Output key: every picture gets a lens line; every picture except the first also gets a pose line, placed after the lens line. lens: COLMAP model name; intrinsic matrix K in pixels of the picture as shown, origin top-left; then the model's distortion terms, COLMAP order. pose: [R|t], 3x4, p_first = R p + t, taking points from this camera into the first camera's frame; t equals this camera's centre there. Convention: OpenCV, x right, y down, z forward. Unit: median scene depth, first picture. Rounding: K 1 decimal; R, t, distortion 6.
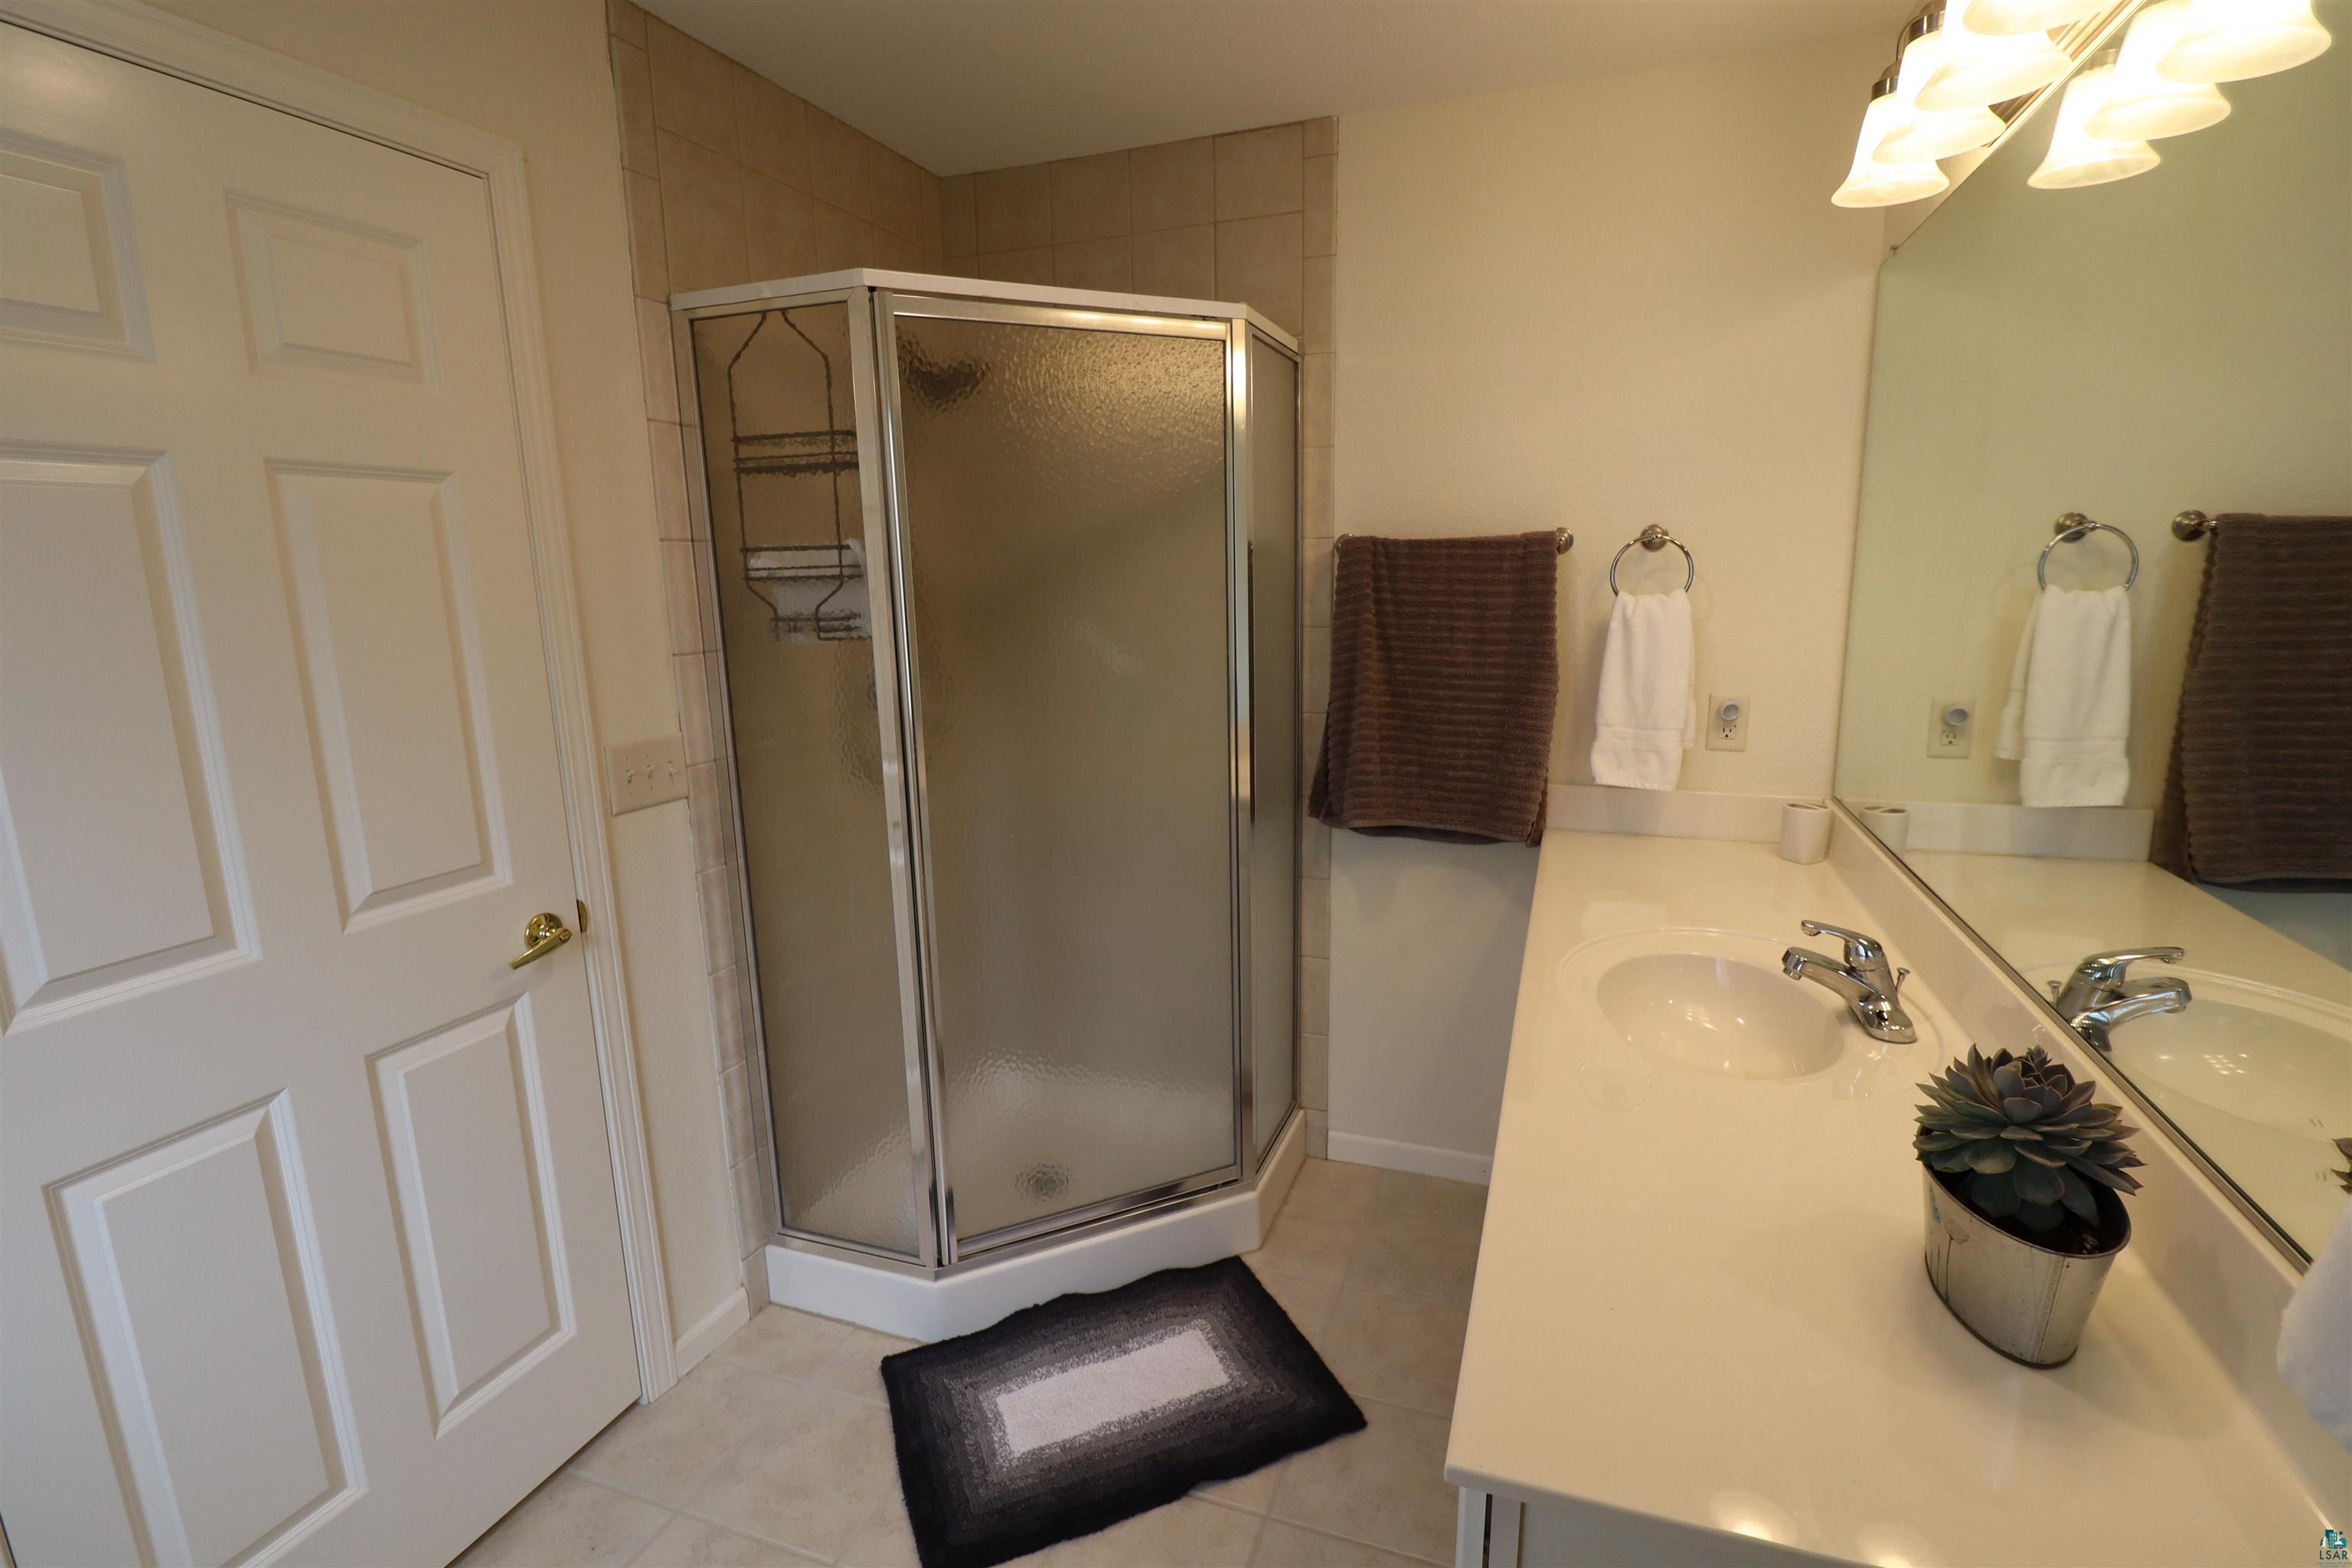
lens RADIAL K [[1088.4, 0, 1188.2], [0, 1088.4, 783.5], [0, 0, 1]] dist [0.003592, -0.015411]
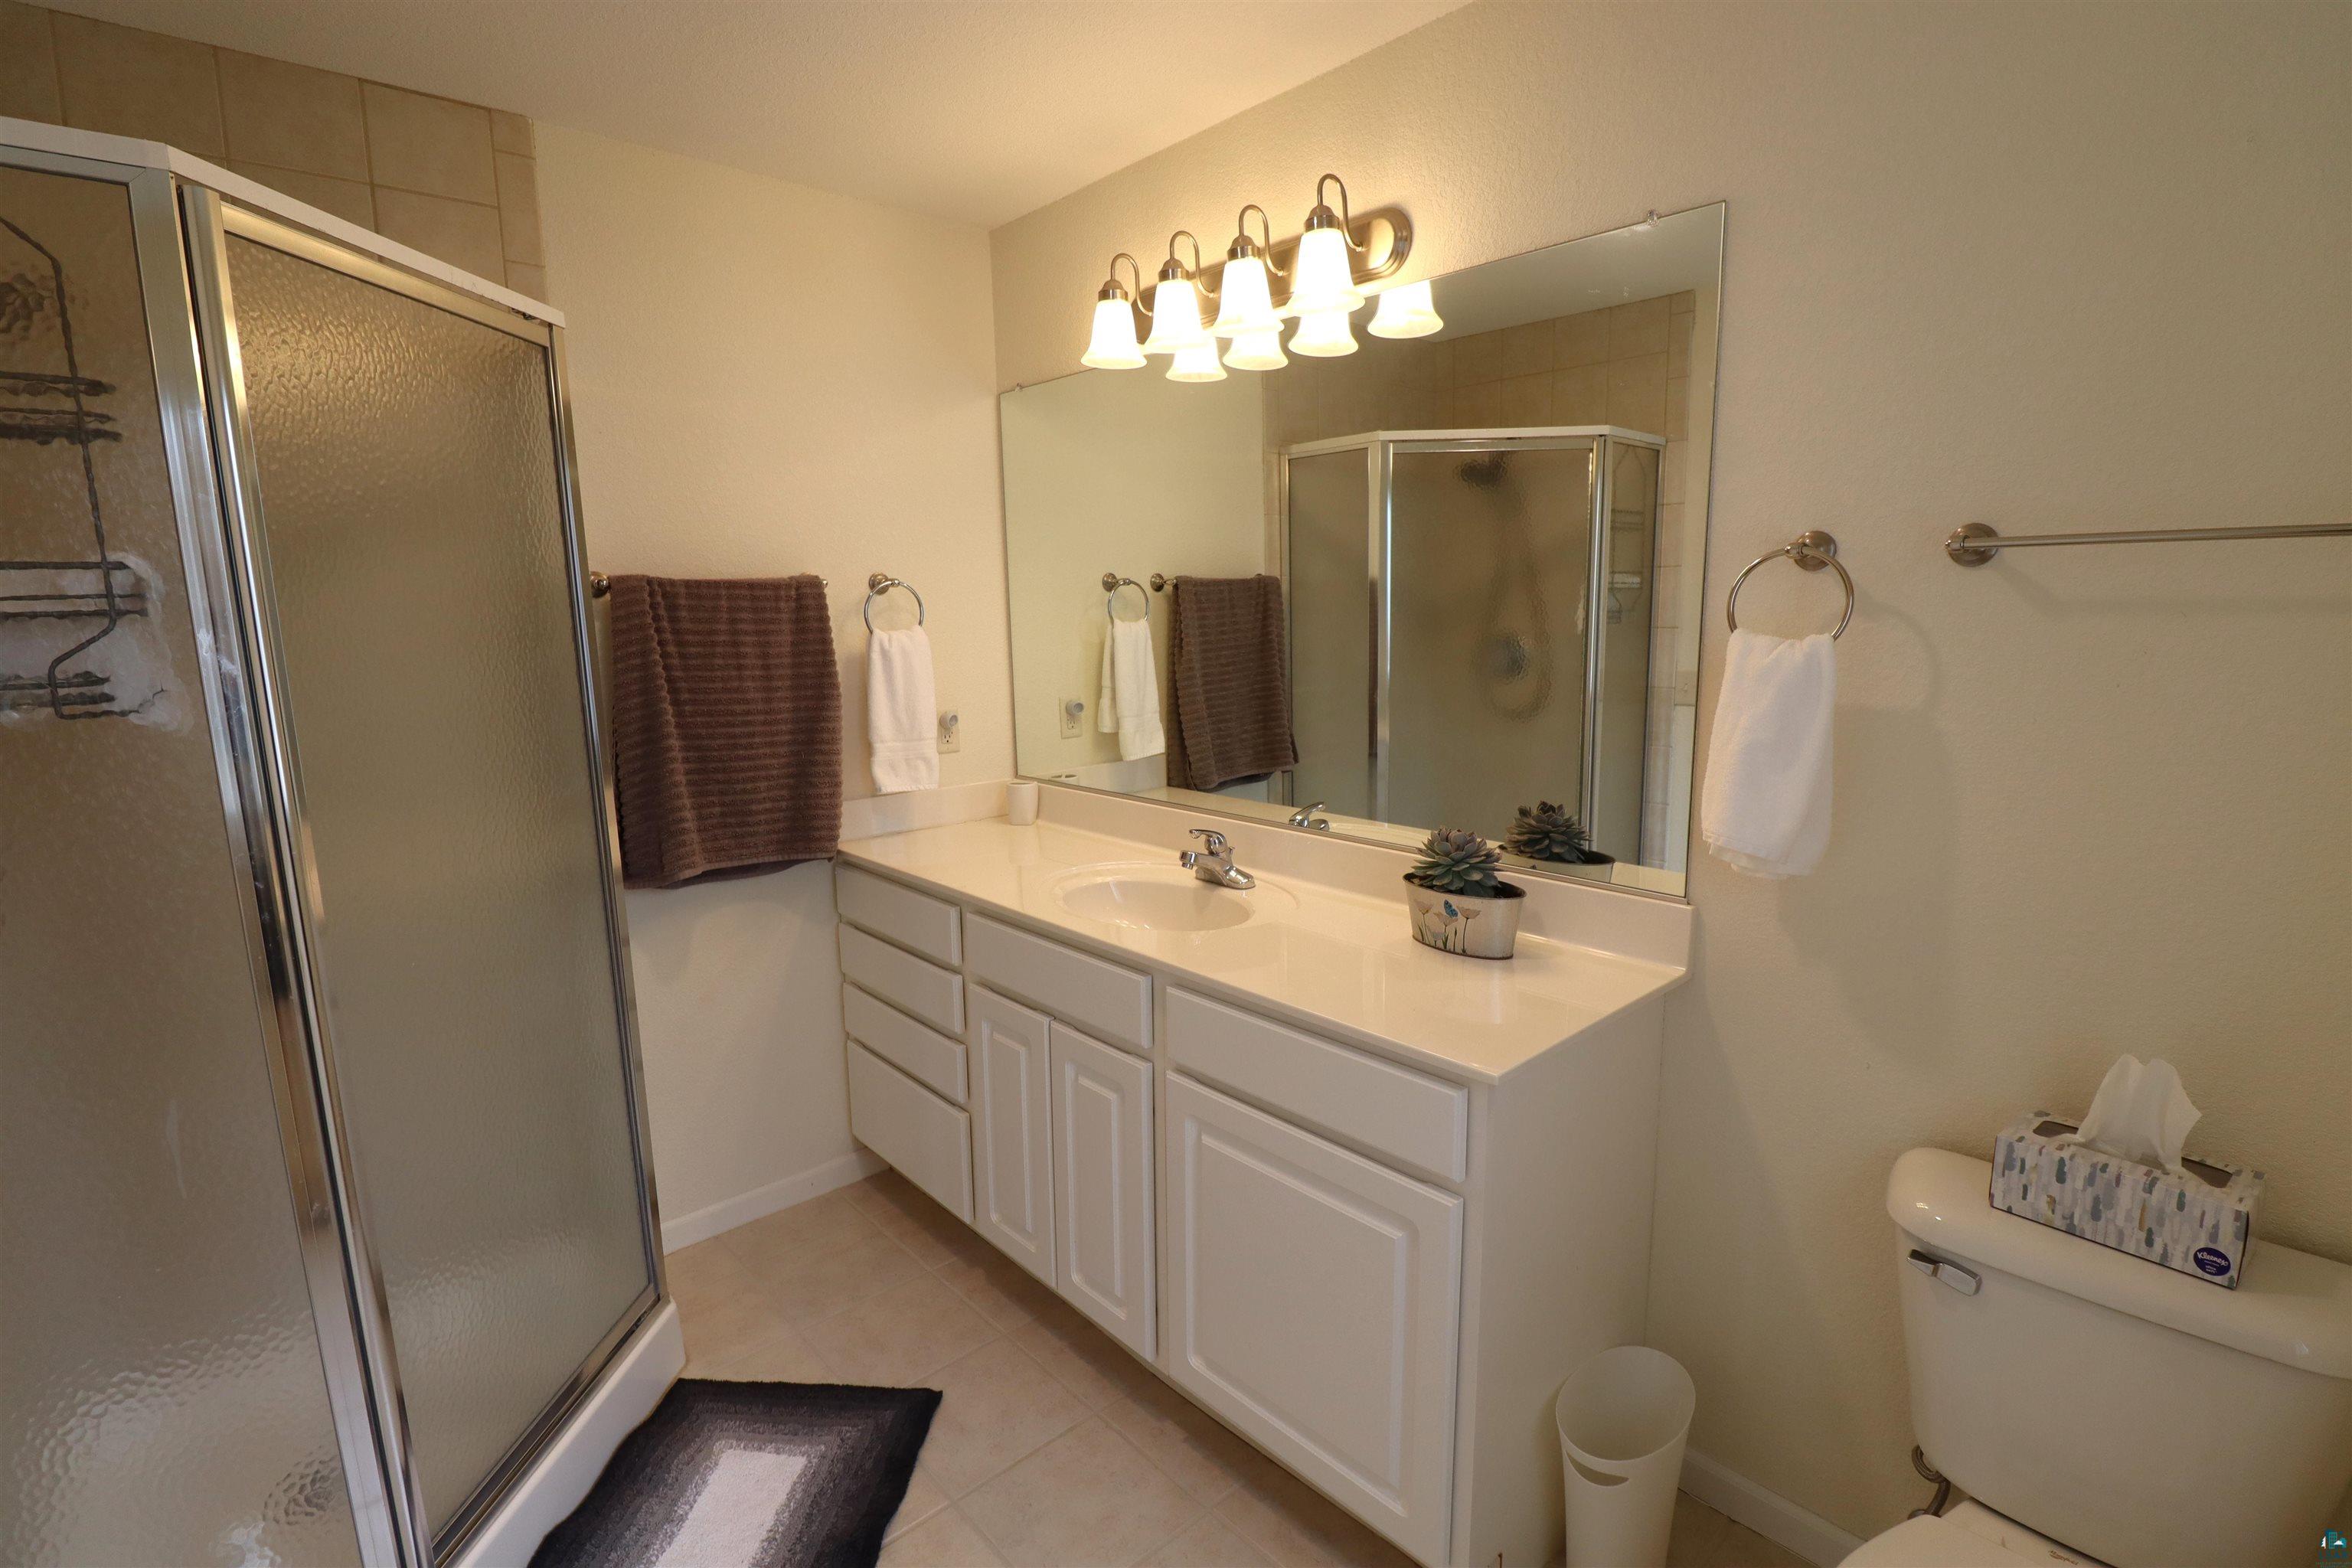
lens RADIAL K [[1088.4, 0, 1188.2], [0, 1088.4, 783.5], [0, 0, 1]] dist [0.003592, -0.015411]
pose [[0.461852, -0.135209, 0.876590, -0.489235], [0.180720, 0.981925, 0.056240, -0.016109], [-0.868351, 0.132443, 0.477940, 0.161727]]
